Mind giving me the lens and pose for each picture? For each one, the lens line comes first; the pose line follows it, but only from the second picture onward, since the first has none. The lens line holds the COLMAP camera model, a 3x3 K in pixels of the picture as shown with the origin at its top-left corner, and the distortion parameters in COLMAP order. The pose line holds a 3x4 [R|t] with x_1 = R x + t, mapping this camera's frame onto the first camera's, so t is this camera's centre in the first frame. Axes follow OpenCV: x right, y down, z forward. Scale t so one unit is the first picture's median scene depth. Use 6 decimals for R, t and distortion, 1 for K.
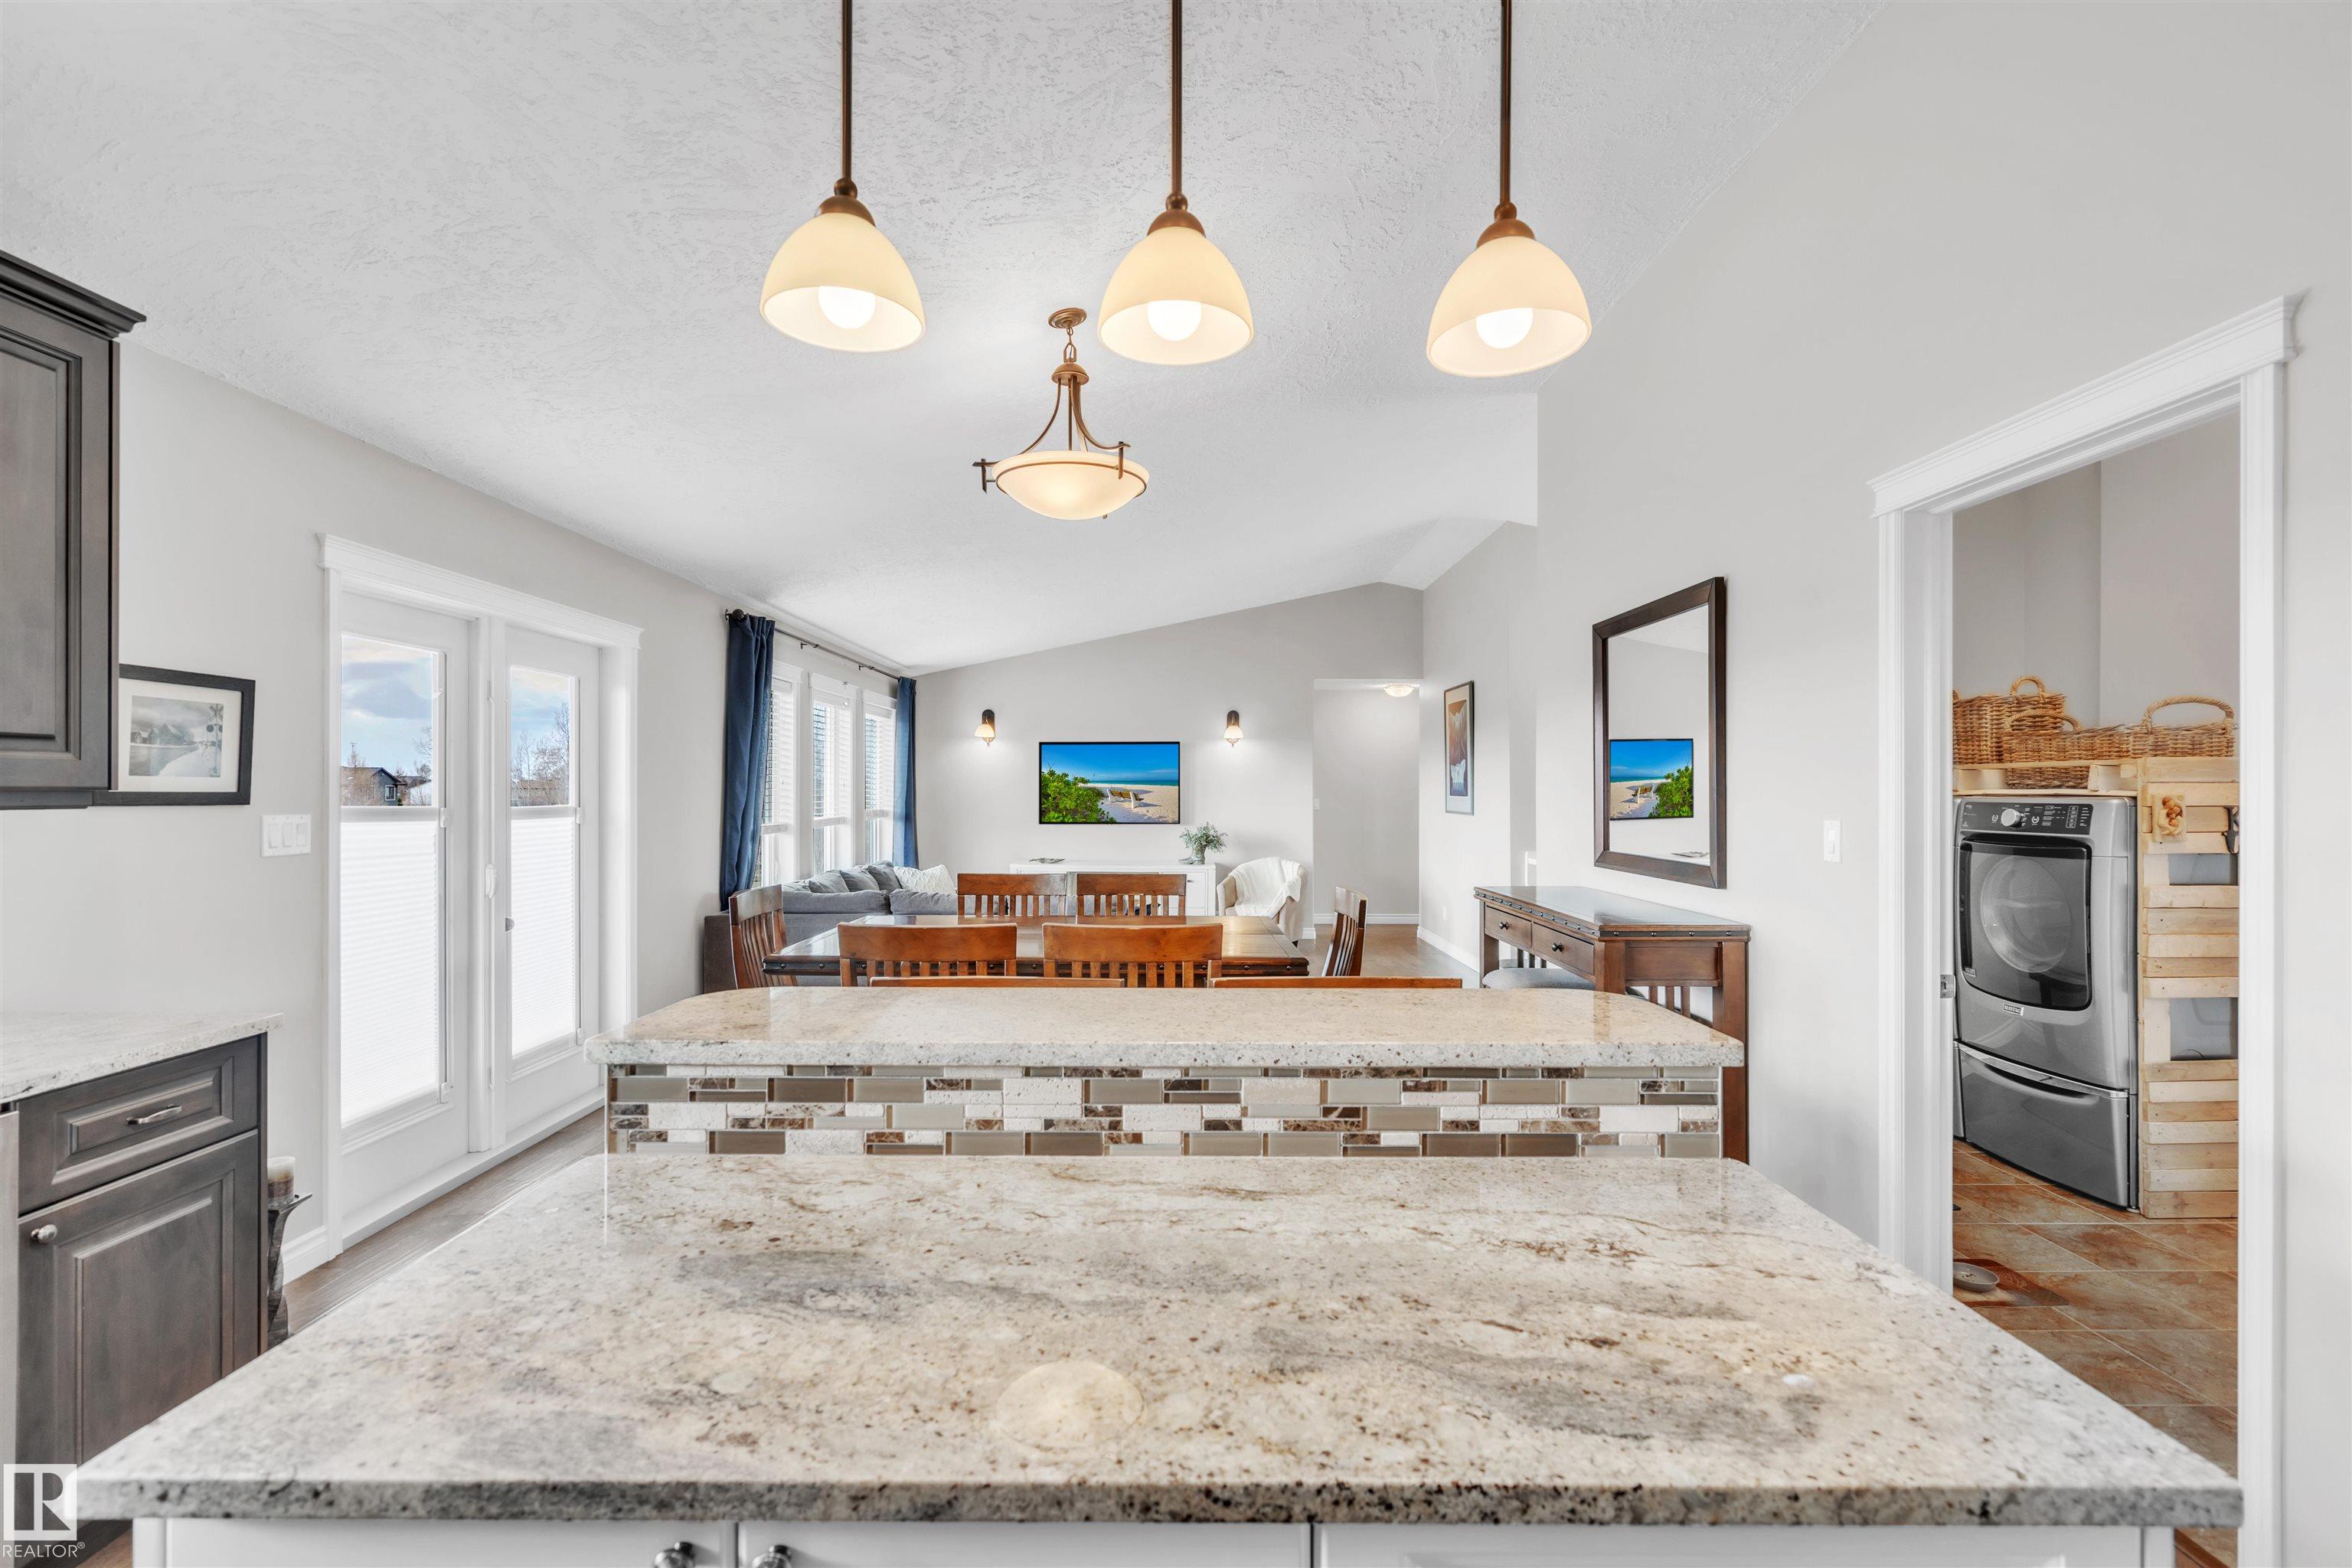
lens RADIAL K [[1055.3, 0, 1178.8], [0, 1055.3, 789.0], [0, 0, 1]] dist [-0.003476, 0.000661]
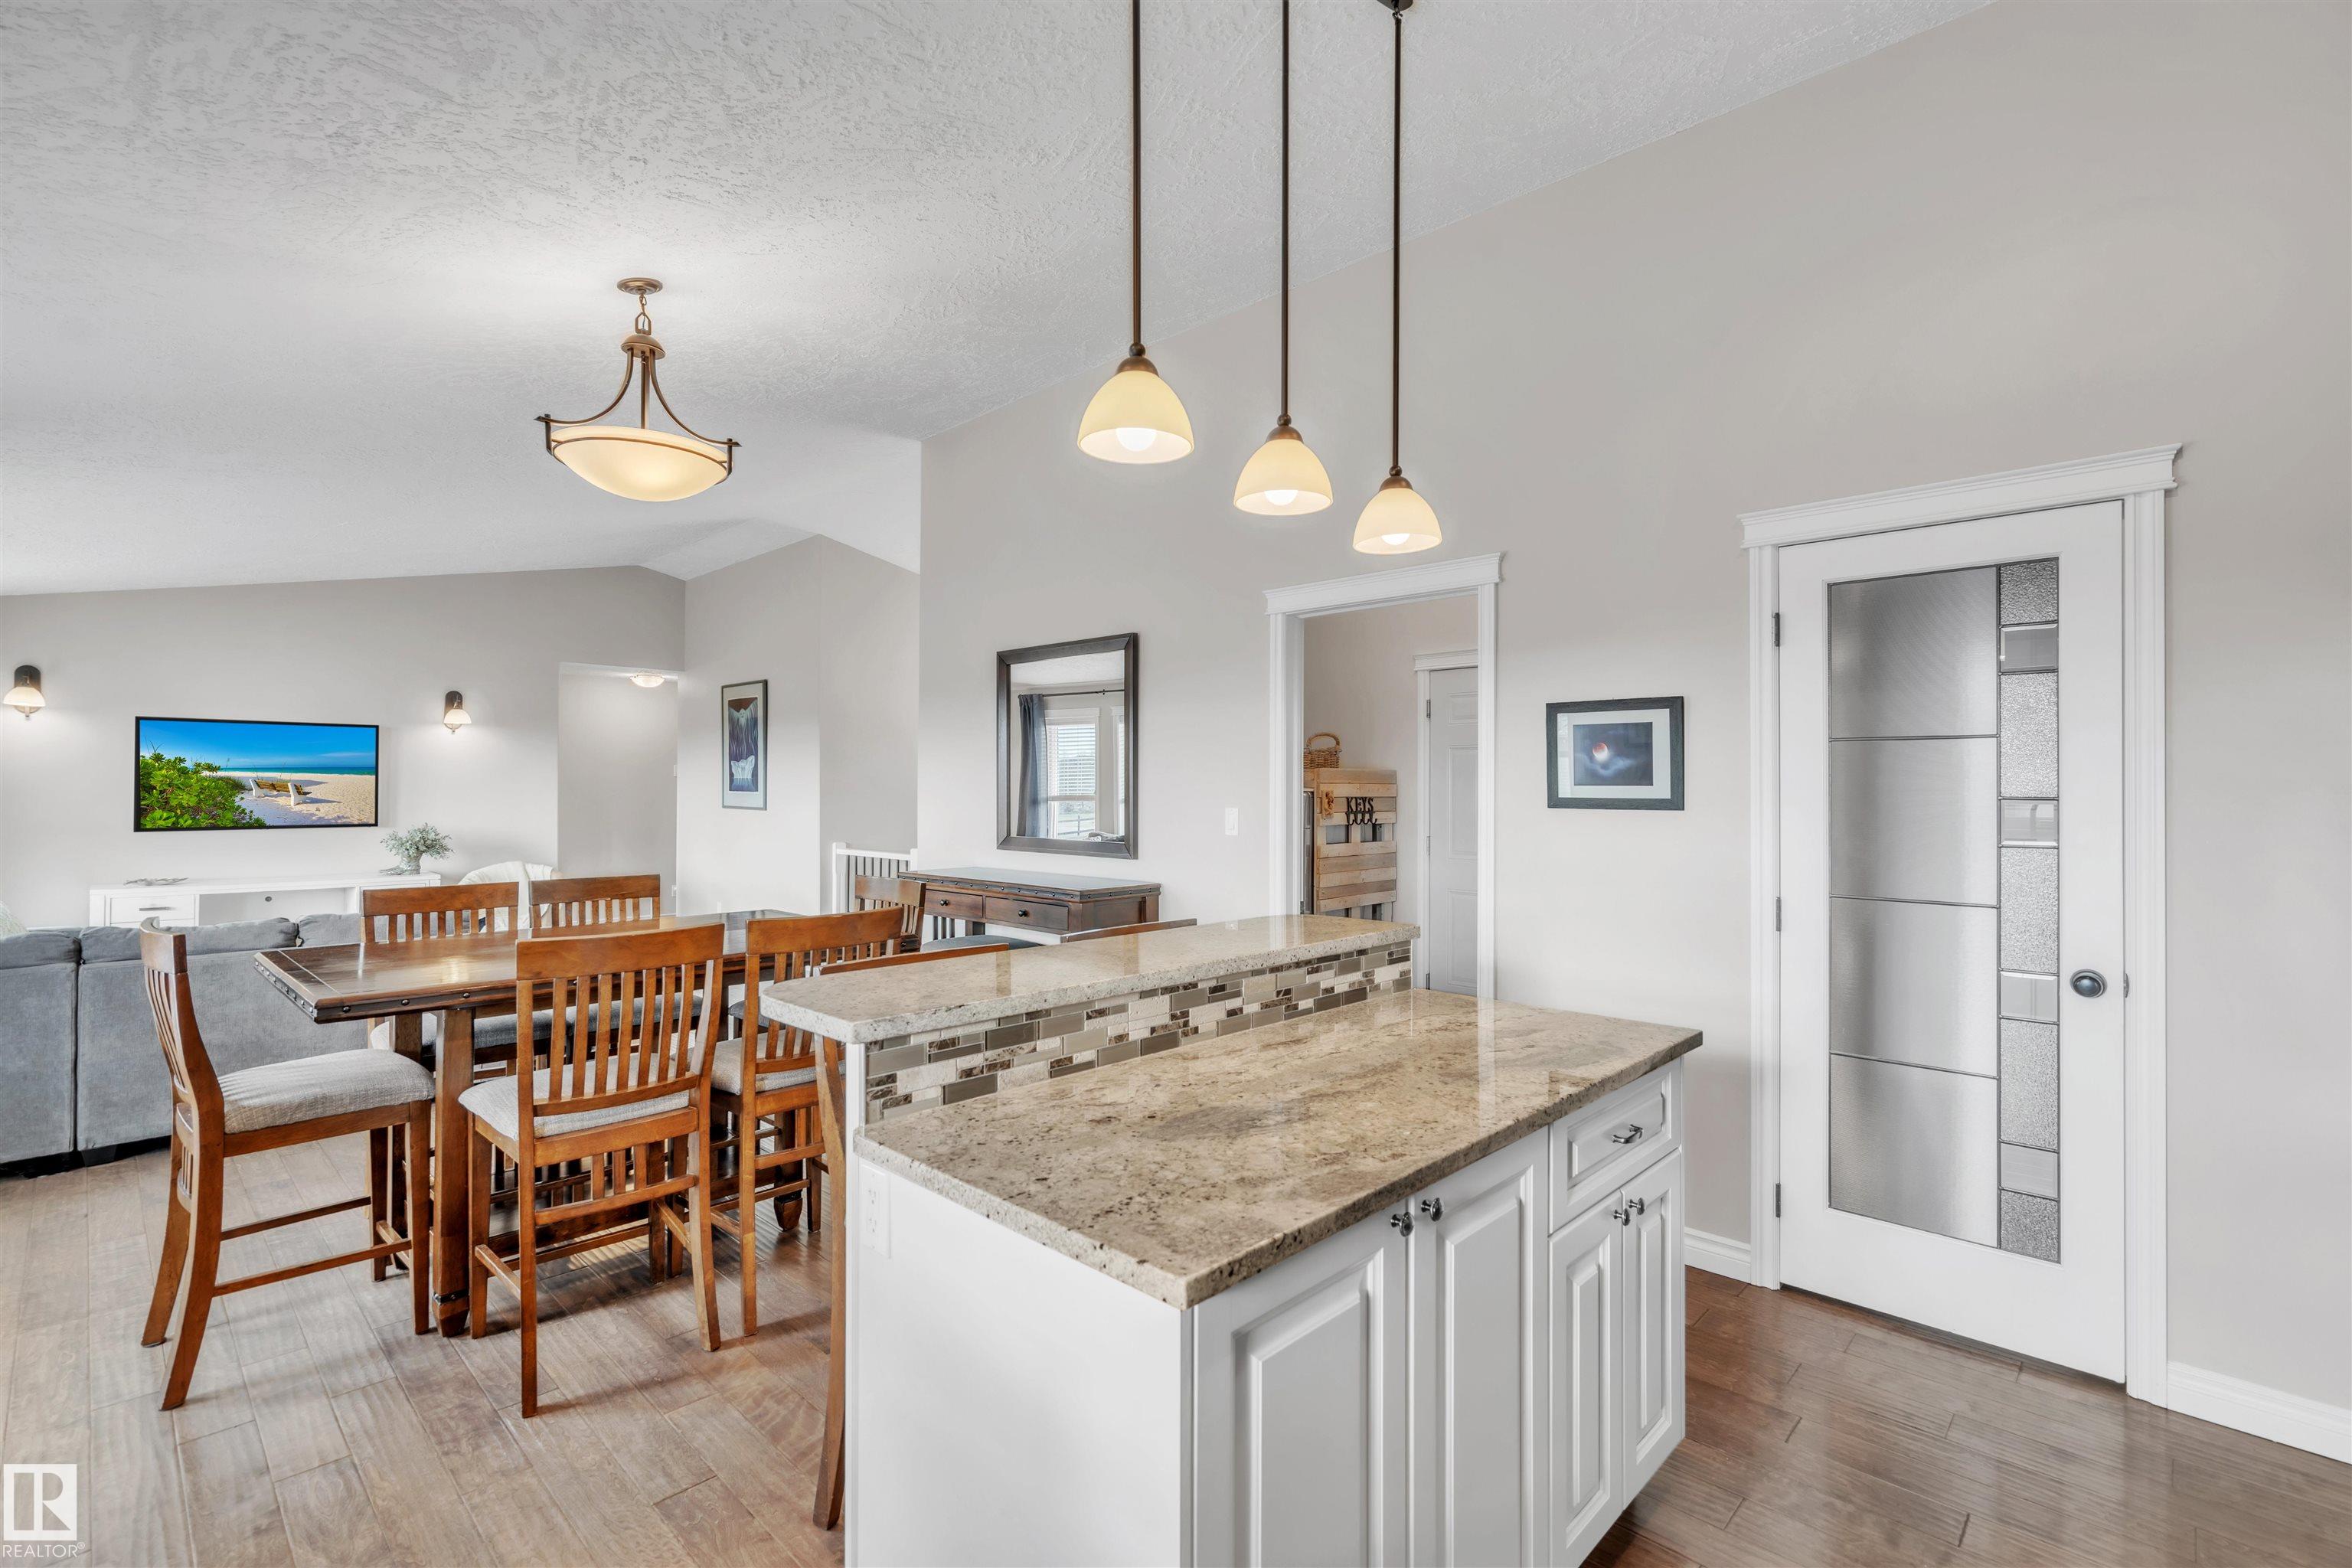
lens RADIAL K [[1055.3, 0, 1169.7], [0, 1055.3, 773.6], [0, 0, 1]] dist [-0.003476, 0.000661]
pose [[0.694739, 0.010982, 0.719178, -0.449435], [-0.004953, 0.999933, -0.010485, -0.002835], [-0.719245, 0.003722, 0.694747, 0.006249]]
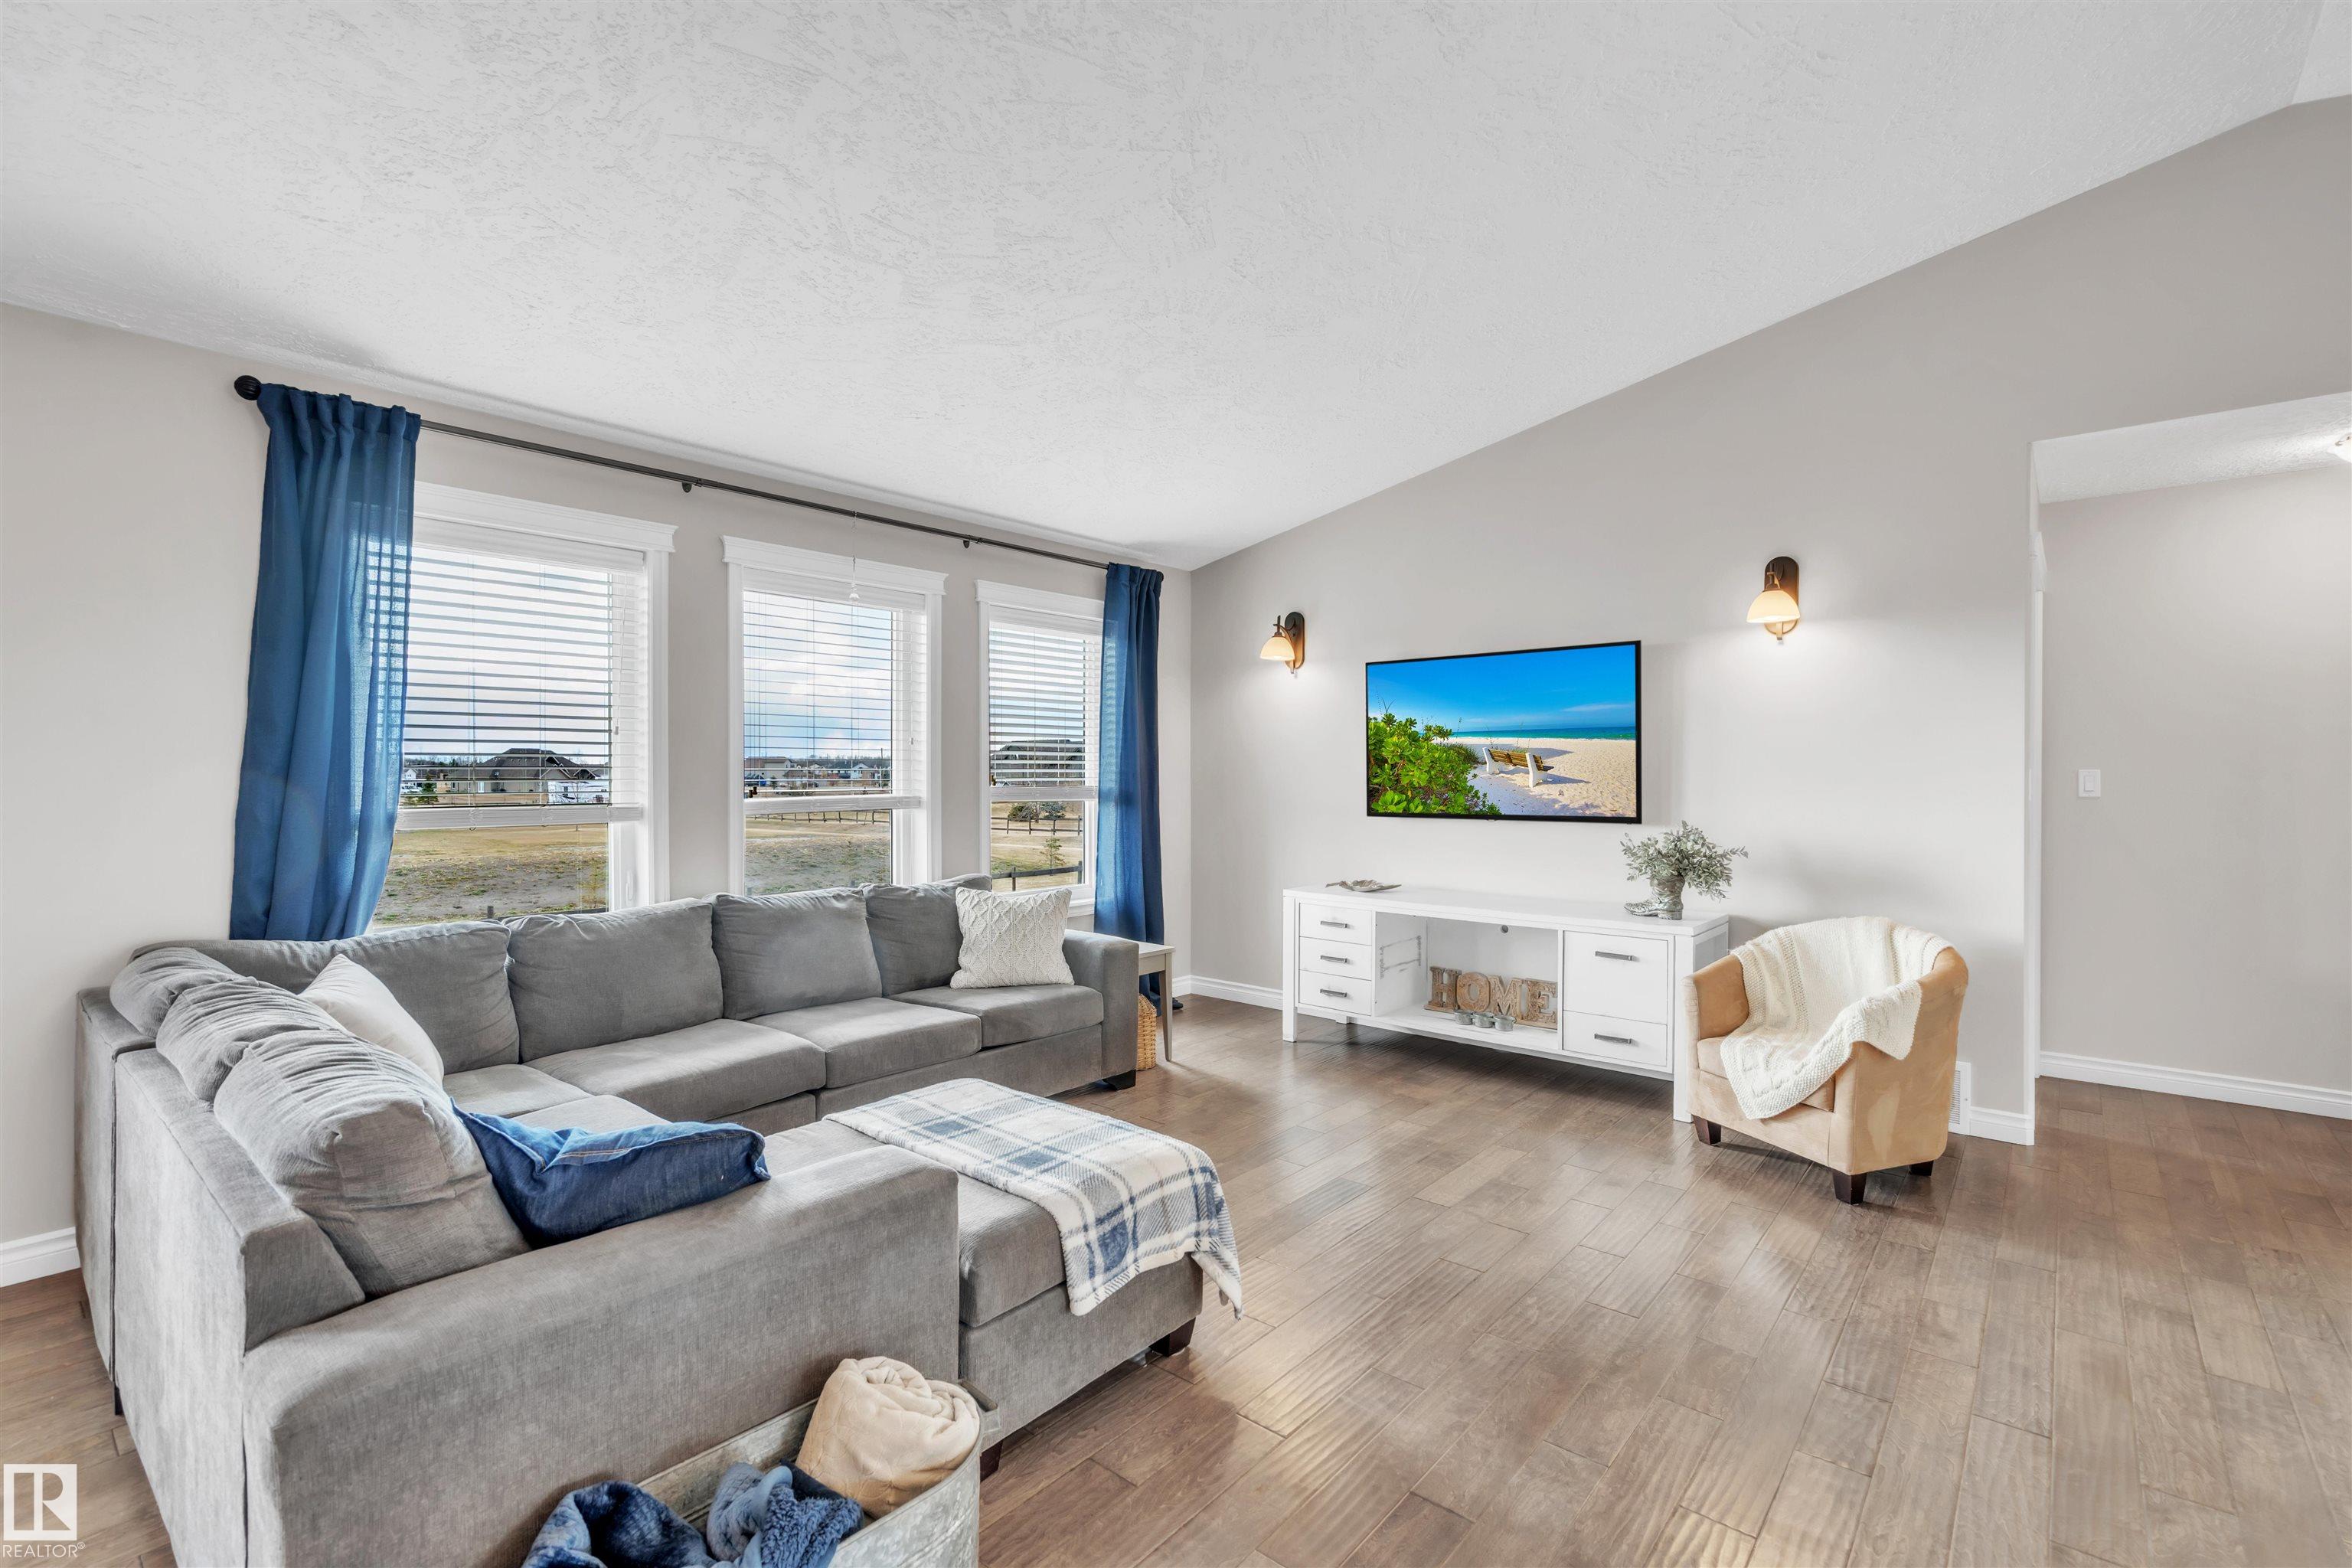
lens RADIAL K [[1055.3, 0, 1183.3], [0, 1055.3, 768.8], [0, 0, 1]] dist [-0.003476, 0.000661]
pose [[0.761738, -0.006063, -0.647857, 0.409672], [-0.000392, 0.999952, -0.009820, 0.040753], [0.647885, 0.007734, 0.761699, 1.529302]]
